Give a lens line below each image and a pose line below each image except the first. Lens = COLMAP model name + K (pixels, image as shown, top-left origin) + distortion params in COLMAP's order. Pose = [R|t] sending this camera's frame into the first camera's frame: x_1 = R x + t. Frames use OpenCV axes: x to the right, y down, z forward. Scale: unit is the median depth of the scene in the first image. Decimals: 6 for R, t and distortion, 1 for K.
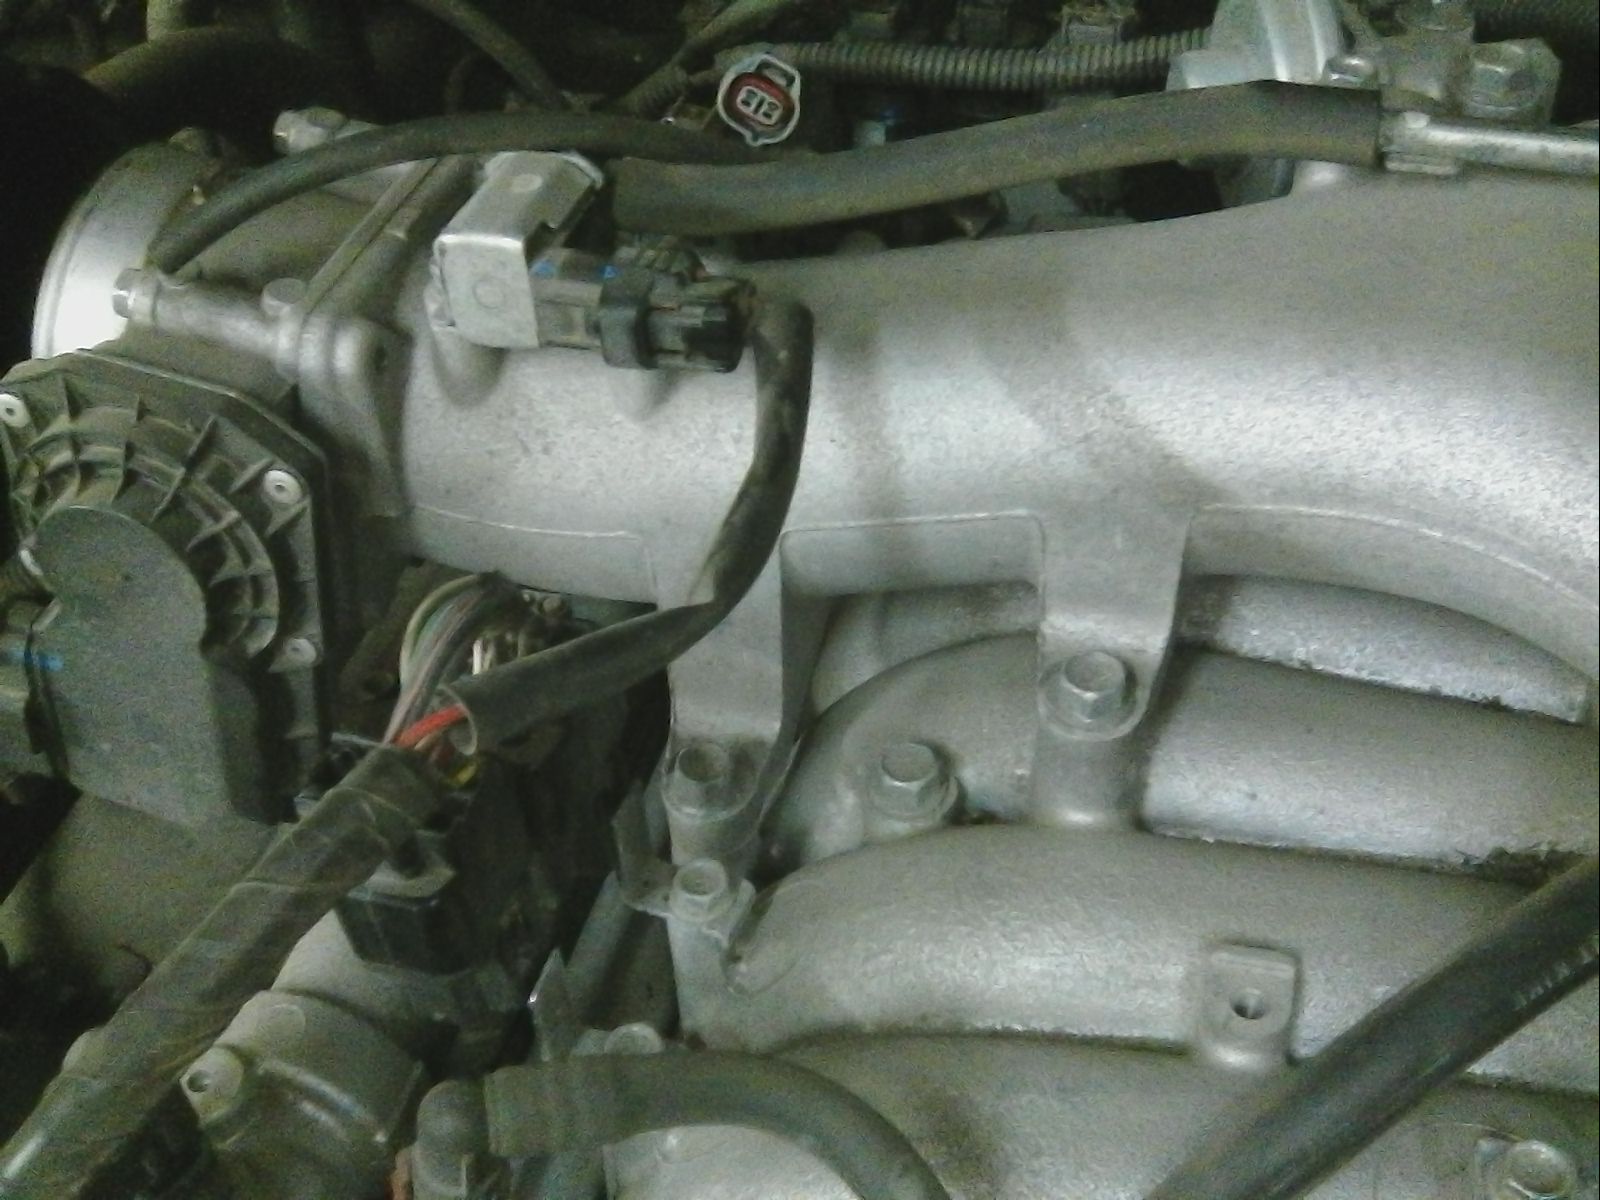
lens RADIAL K [[1849.3, 0, 782.0], [0, 1849.3, 595.5], [0, 0, 1]] dist [0.063292, -0.912757]
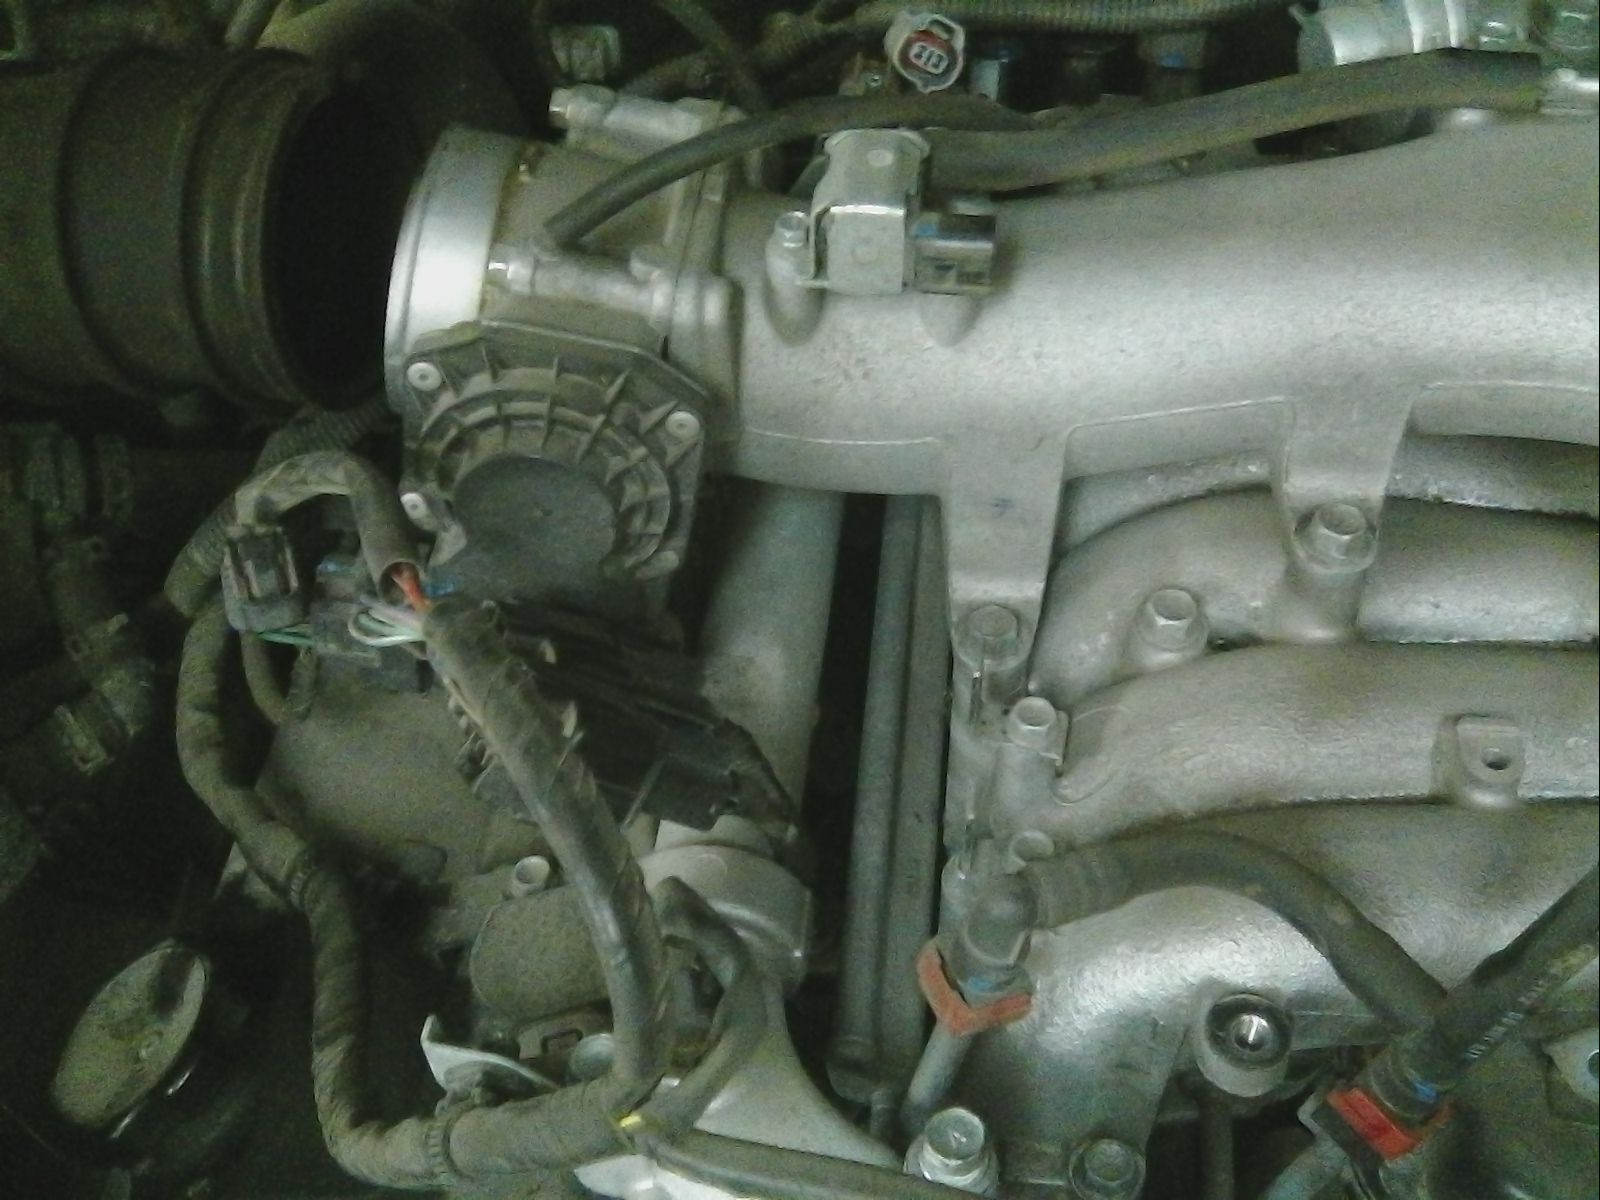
lens RADIAL K [[1855.4, 0, 800.0], [0, 1855.4, 600.0], [0, 0, 1]] dist [-0.008392, -0.349773]
pose [[0.984516, -0.095437, 0.147040, -0.382035], [0.083800, 0.992985, 0.083419, -0.040133], [-0.153970, -0.069806, 0.985607, -0.198770]]
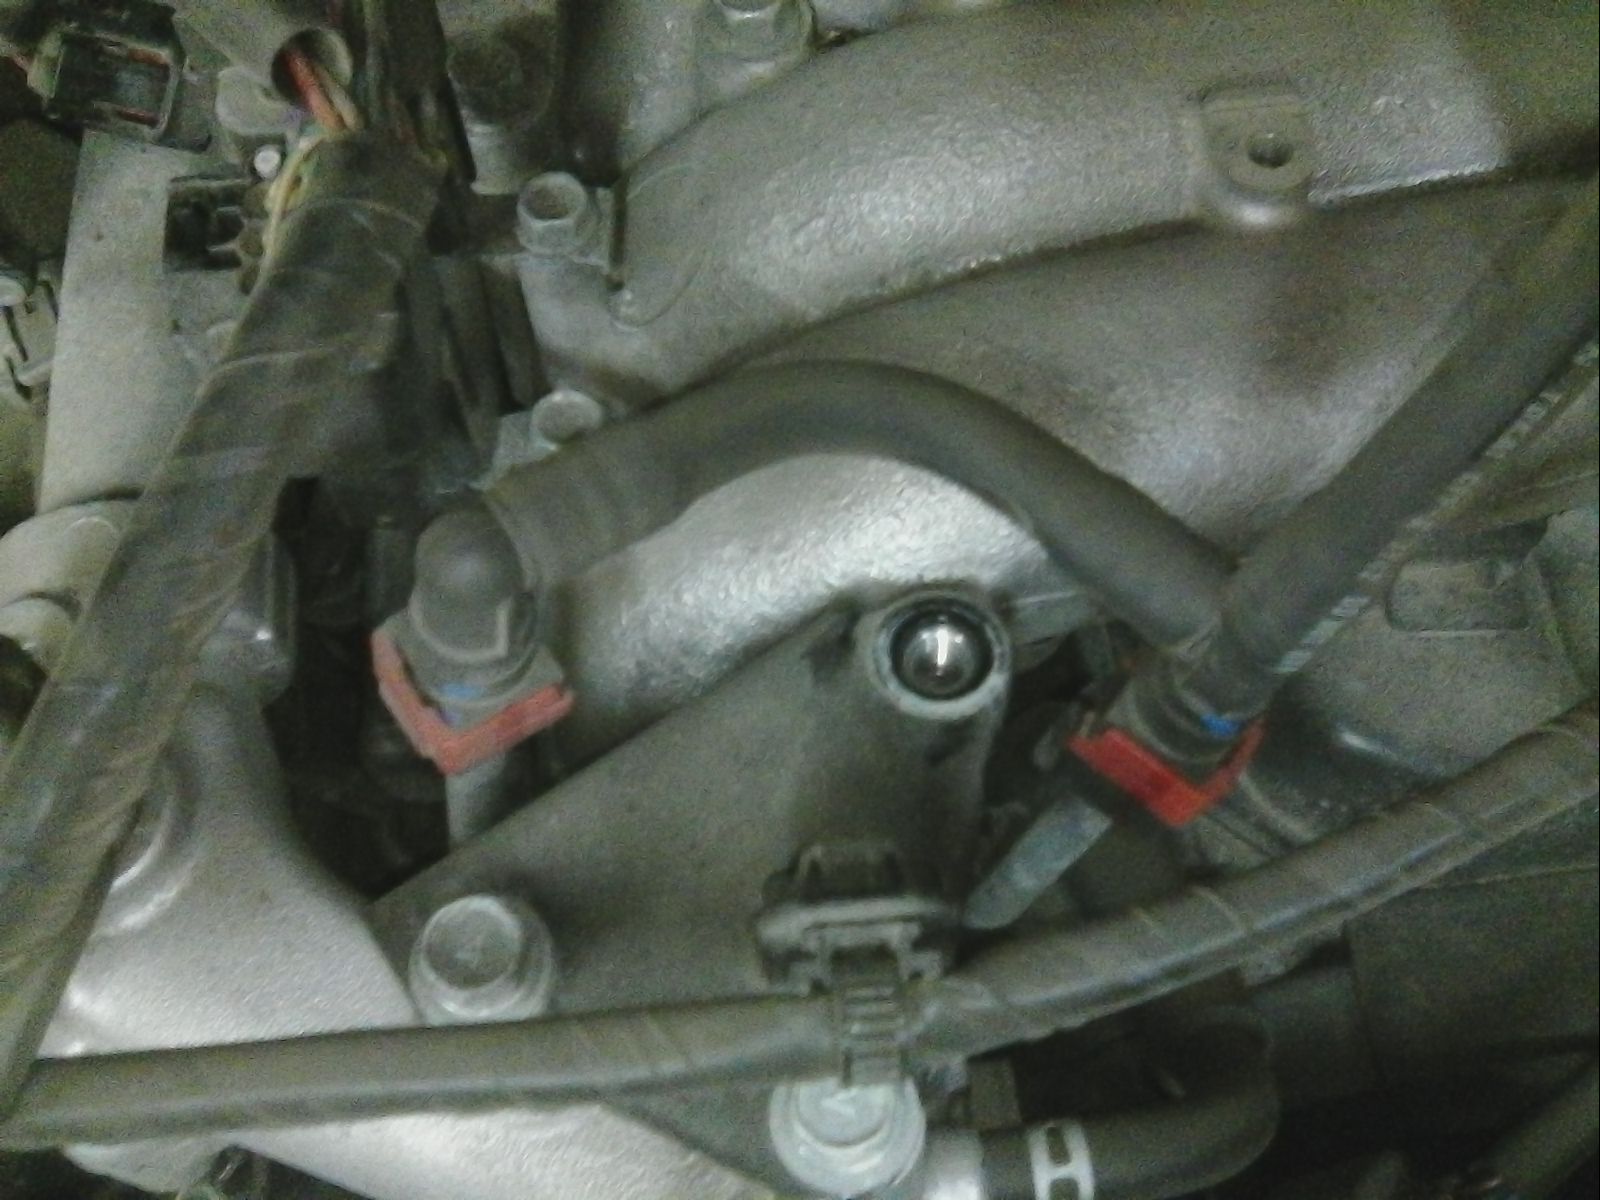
lens RADIAL K [[1855.4, 0, 800.0], [0, 1855.4, 600.0], [0, 0, 1]] dist [-0.008392, -0.349773]
pose [[0.926440, -0.321307, 0.196138, -0.157478], [0.232694, 0.898362, 0.372558, 0.039391], [-0.295908, -0.299513, 0.907045, 0.216335]]
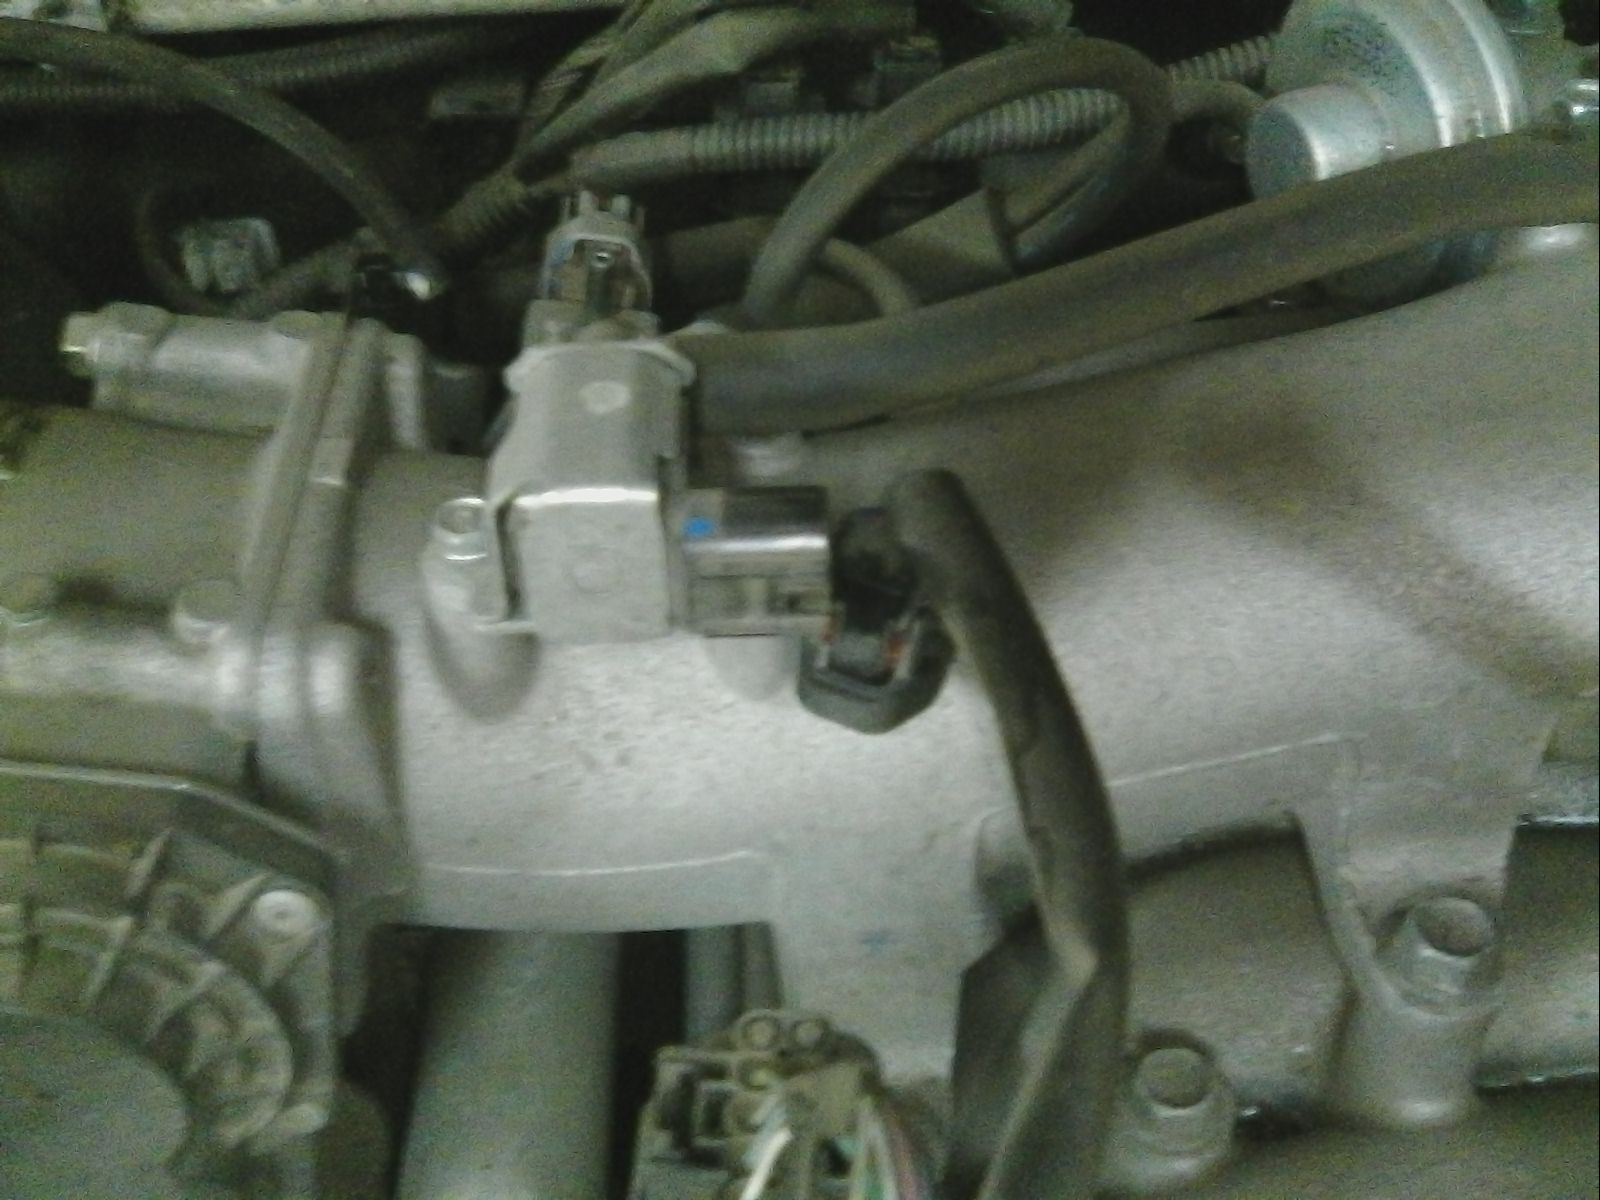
lens RADIAL K [[1855.4, 0, 800.0], [0, 1855.4, 600.0], [0, 0, 1]] dist [-0.008392, -0.349773]
pose [[0.951105, -0.173322, 0.255654, -0.245546], [0.178201, 0.983985, 0.004140, -0.136298], [-0.252277, 0.041620, 0.966760, 0.330920]]
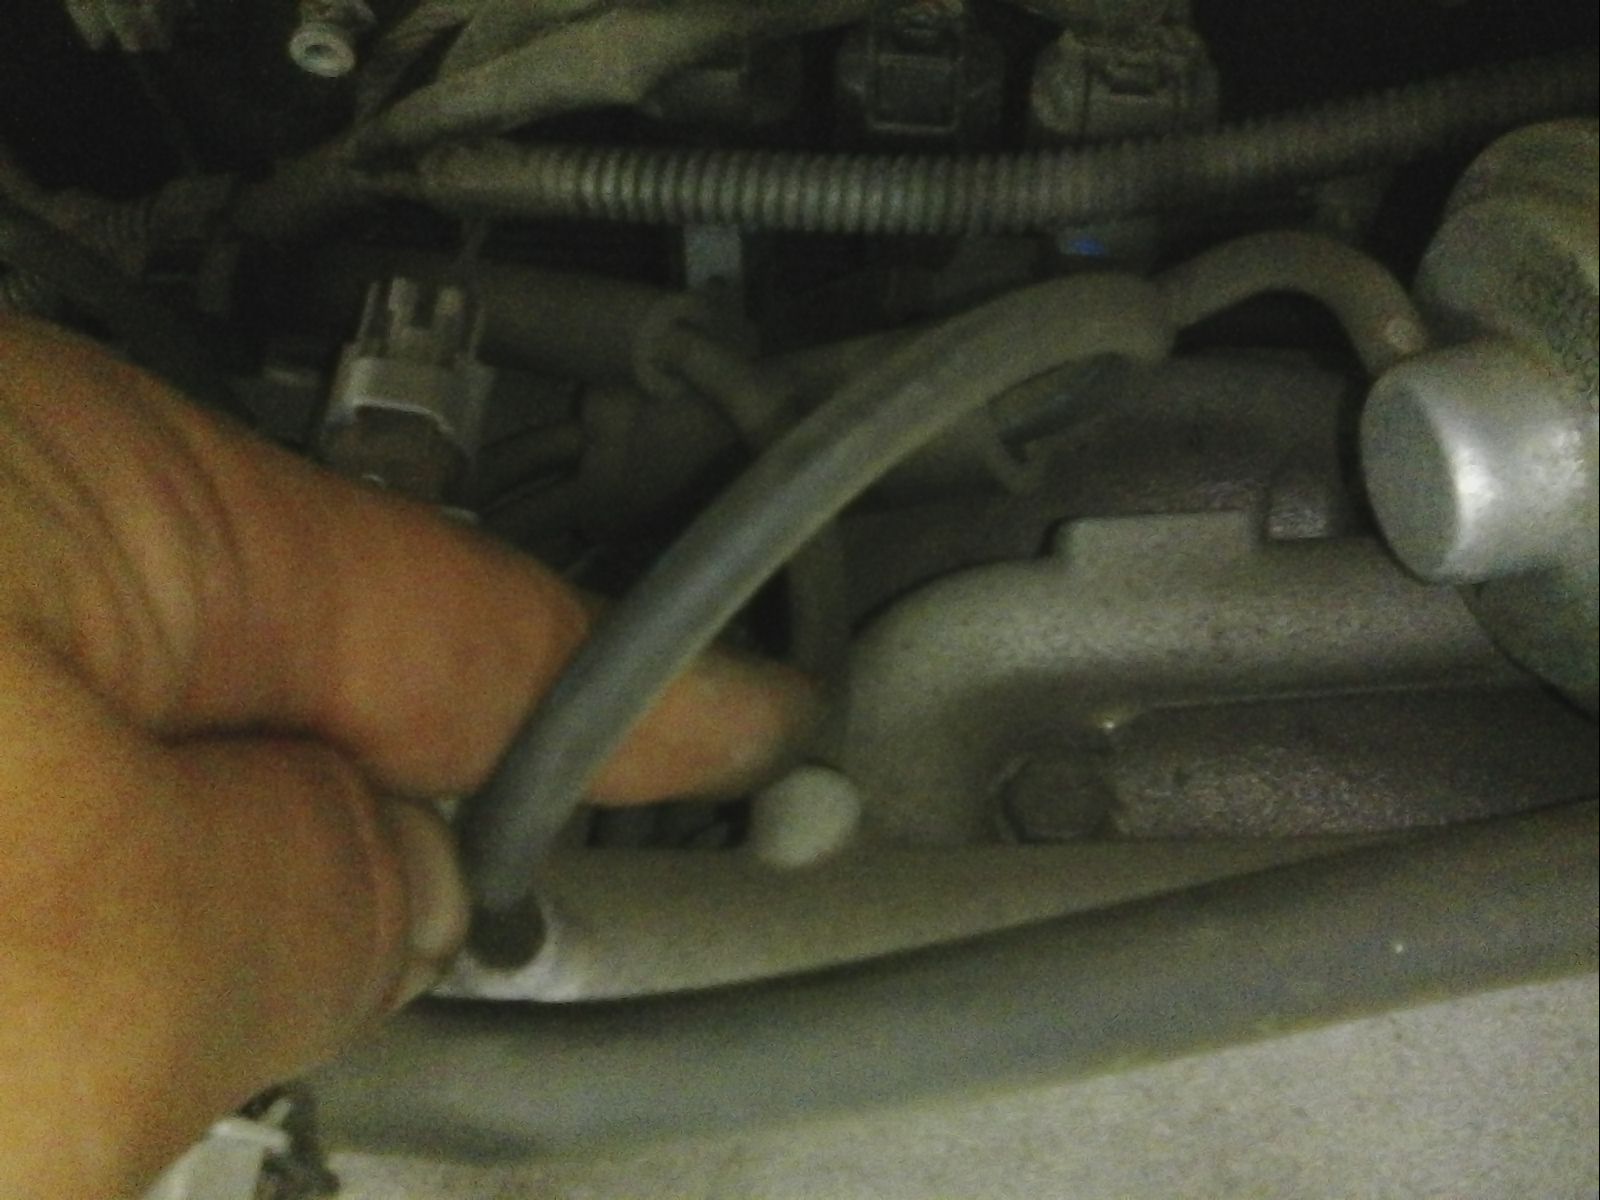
lens RADIAL K [[1855.4, 0, 800.0], [0, 1855.4, 600.0], [0, 0, 1]] dist [-0.008392, -0.349773]
pose [[0.983096, -0.152486, 0.101341, -0.003821], [0.112914, 0.940657, 0.320023, -0.464618], [-0.144126, -0.303171, 0.941974, 0.611360]]
